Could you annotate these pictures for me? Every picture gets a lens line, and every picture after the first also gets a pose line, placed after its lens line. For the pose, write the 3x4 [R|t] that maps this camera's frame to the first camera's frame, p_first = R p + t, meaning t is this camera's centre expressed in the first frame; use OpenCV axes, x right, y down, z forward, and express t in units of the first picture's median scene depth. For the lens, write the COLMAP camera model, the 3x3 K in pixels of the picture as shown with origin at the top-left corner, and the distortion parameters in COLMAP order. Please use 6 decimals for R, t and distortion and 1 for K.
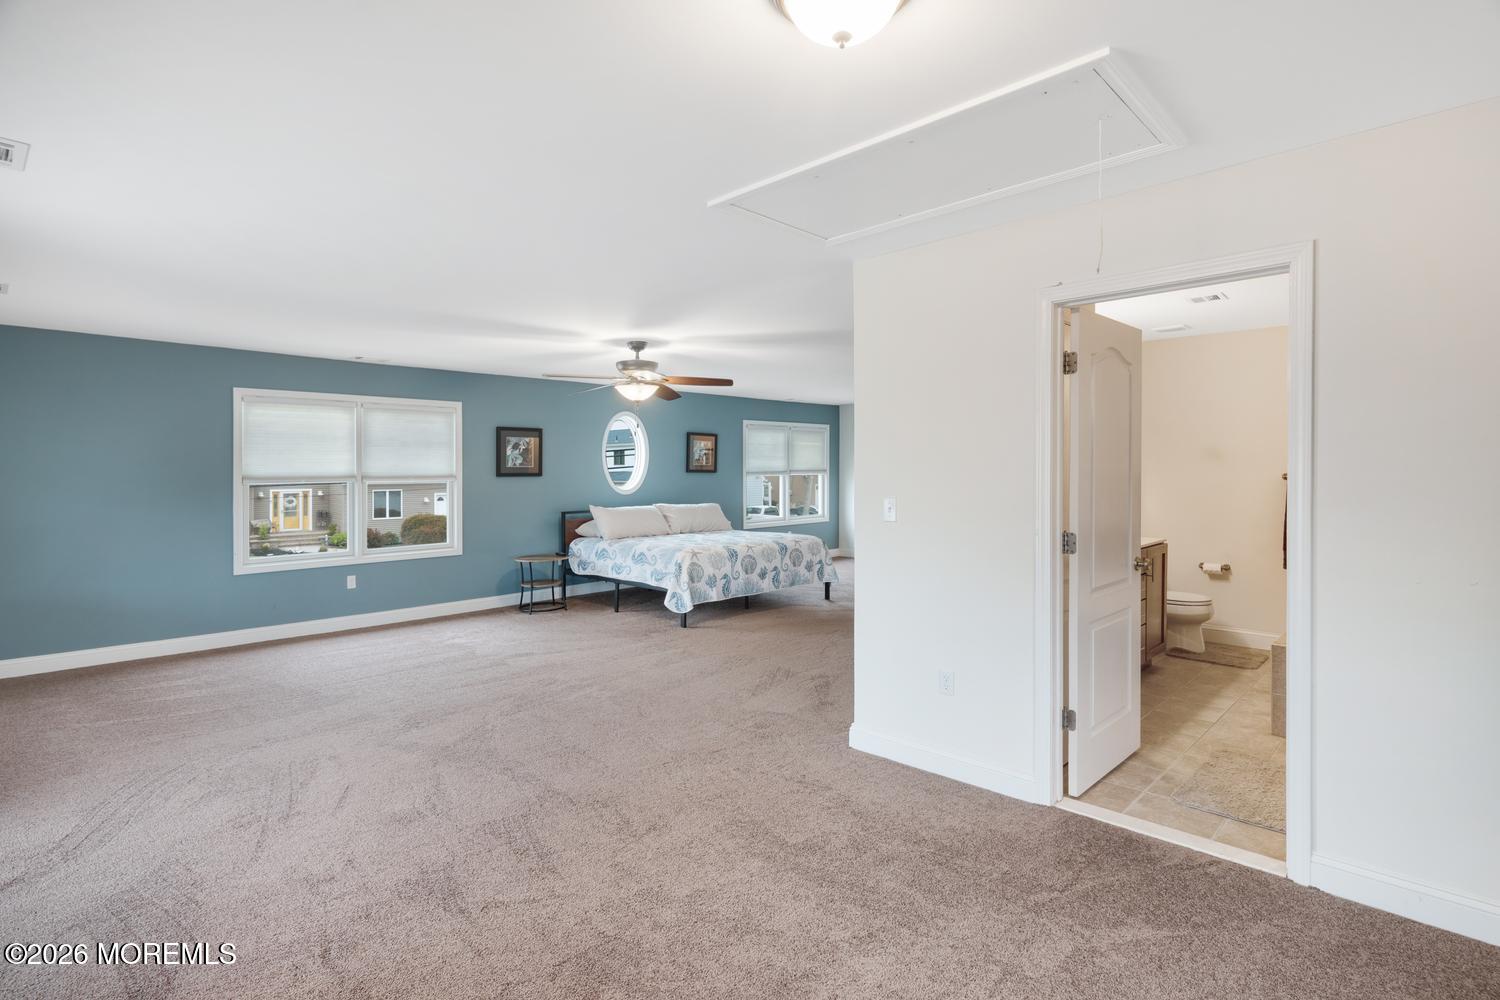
lens RADIAL K [[741.0, 0, 747.8], [0, 741.0, 501.1], [0, 0, 1]] dist [0.003513, 0.000561]
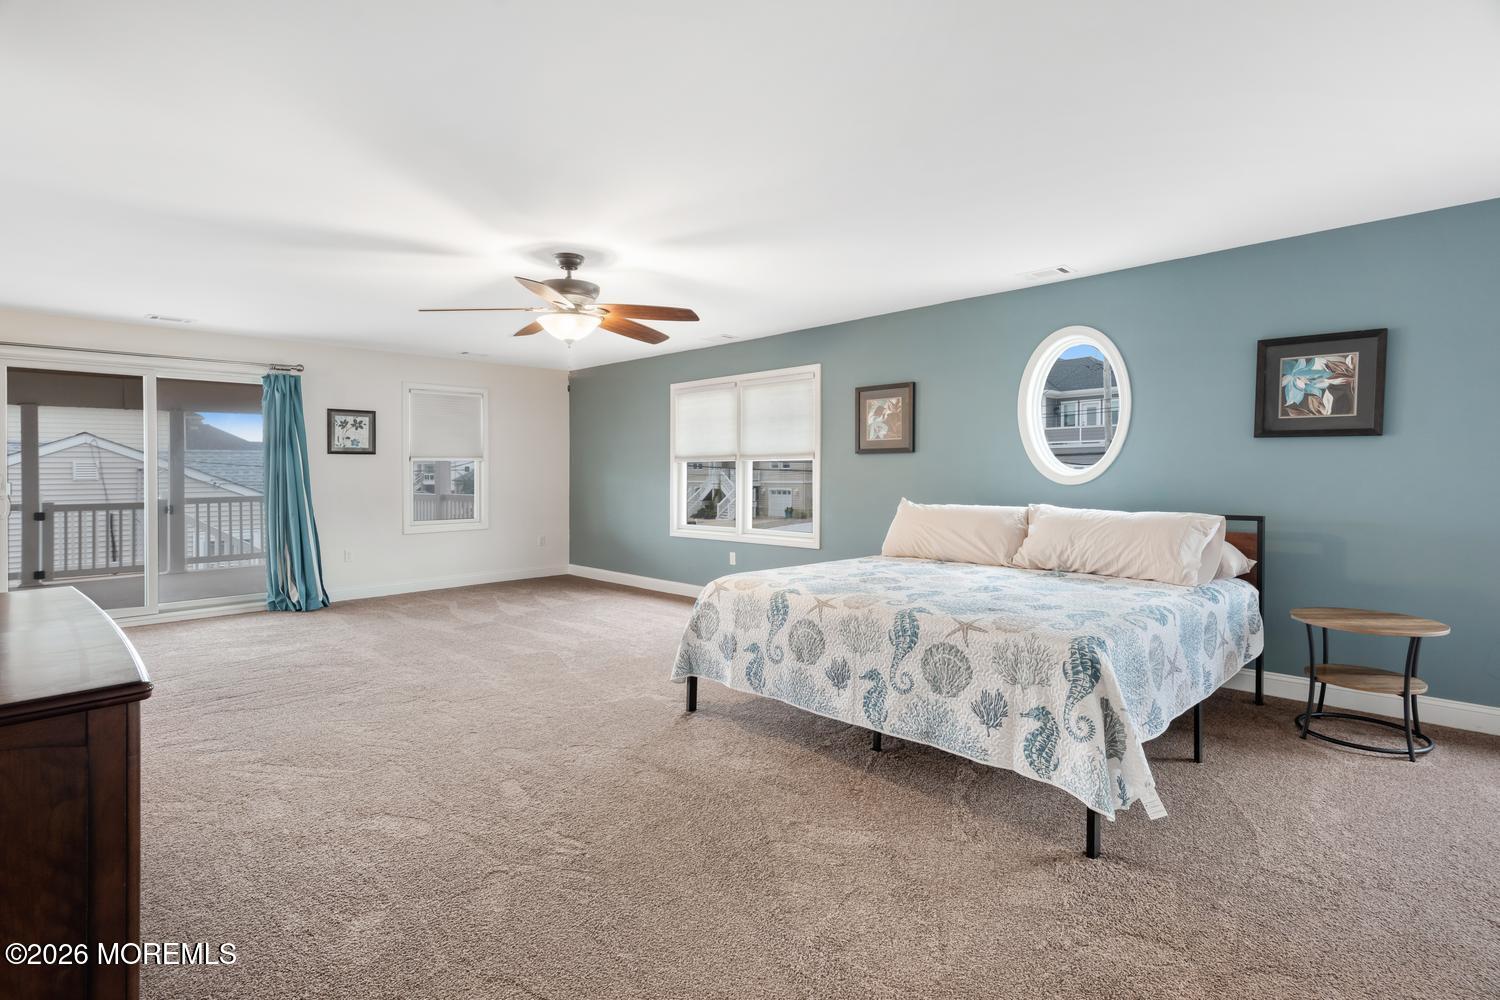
lens RADIAL K [[724.5, 0, 744.9], [0, 724.5, 492.7], [0, 0, 1]] dist [-0.001421, 0.000920]
pose [[-0.001531, 0.040537, -0.999177, 0.453324], [-0.030094, 0.998724, 0.040565, -0.022293], [0.999546, 0.030131, -0.000309, 0.994237]]
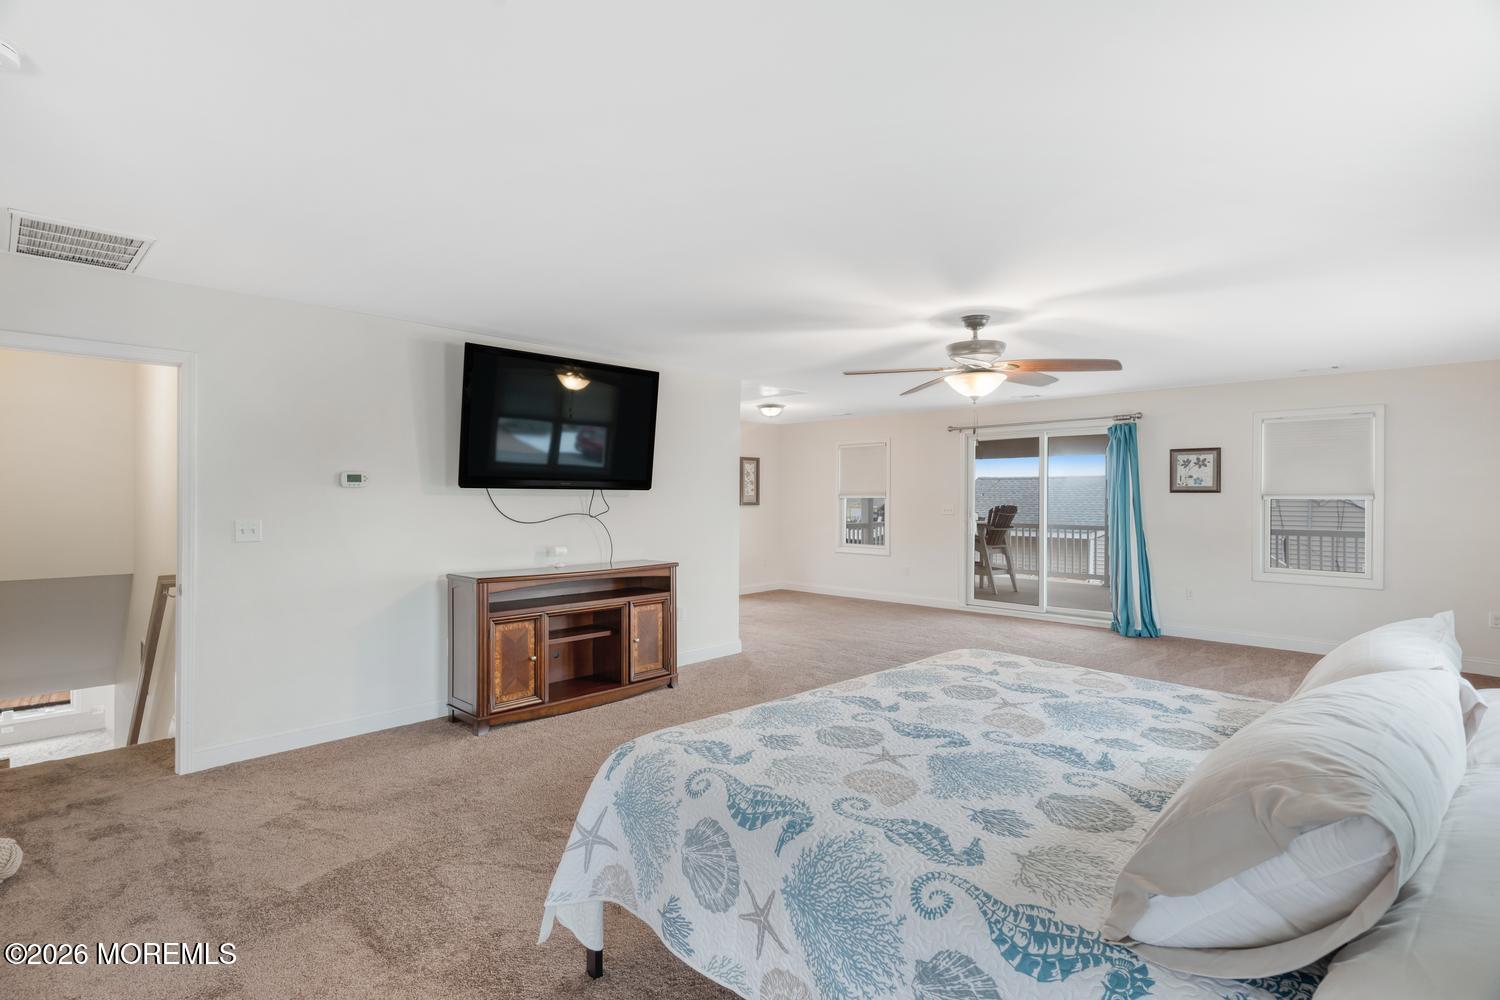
lens RADIAL K [[741.0, 0, 747.8], [0, 741.0, 501.1], [0, 0, 1]] dist [0.003513, 0.000561]
pose [[-0.999955, 0.007521, 0.005767, 0.061987], [0.007770, 0.998985, 0.044360, -0.057305], [-0.005428, 0.044403, -0.998999, 1.480944]]
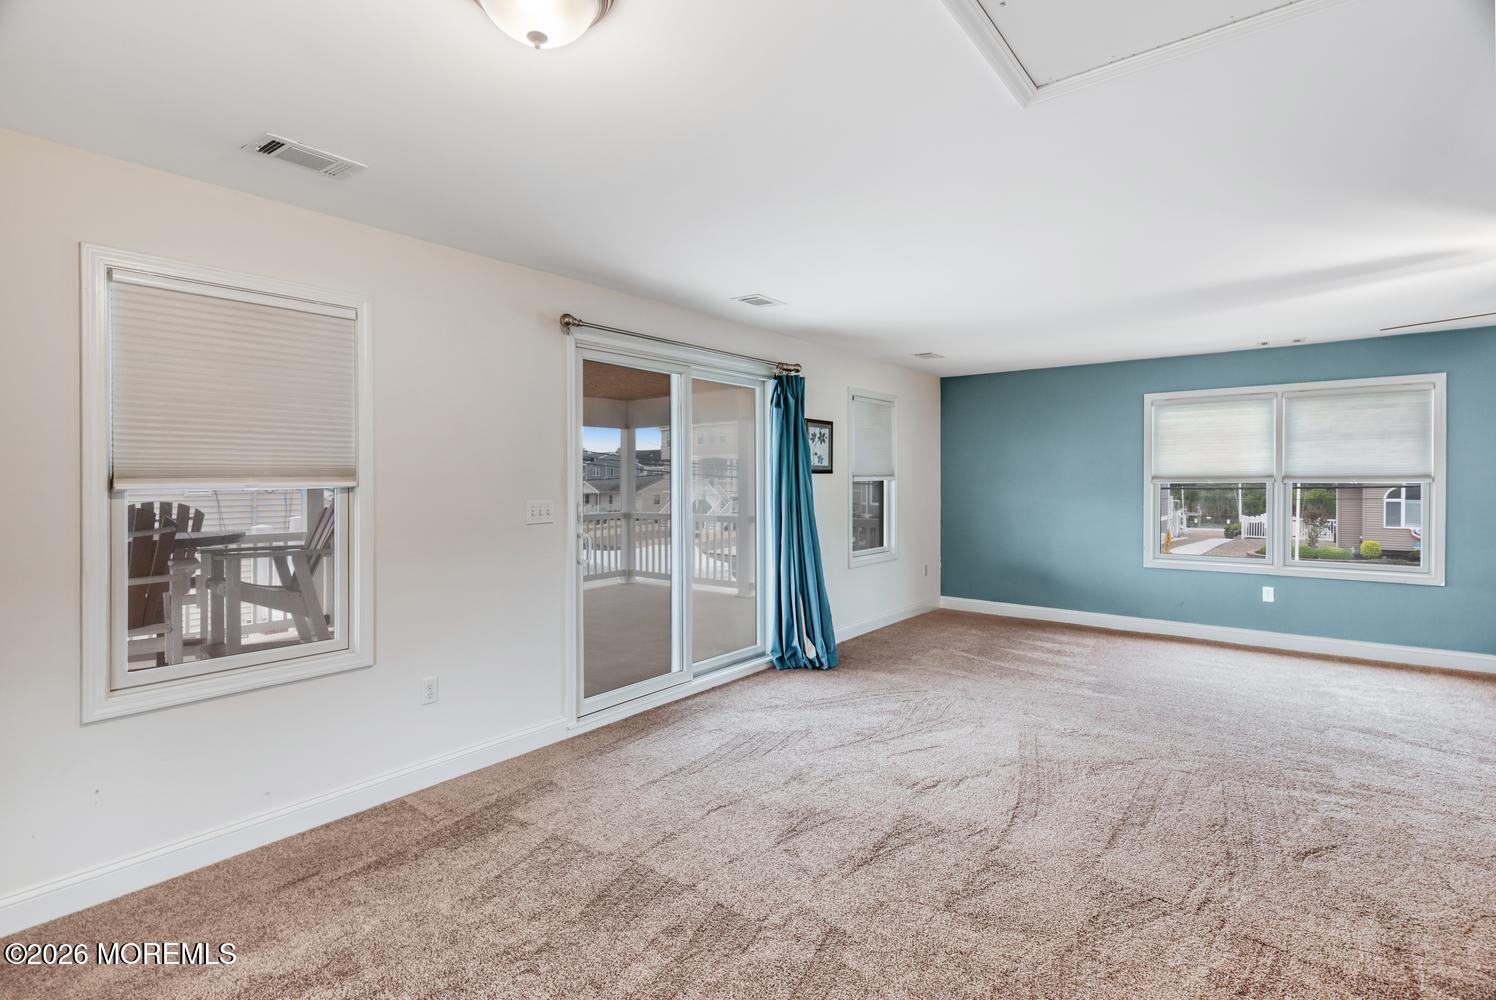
lens RADIAL K [[717.9, 0, 745.6], [0, 717.9, 498.6], [0, 0, 1]] dist [0.004672, 0.000426]
pose [[0.103873, 0.036317, -0.993927, 0.259721], [-0.032711, 0.998917, 0.033081, -0.014197], [0.994052, 0.029076, 0.104949, 0.278941]]
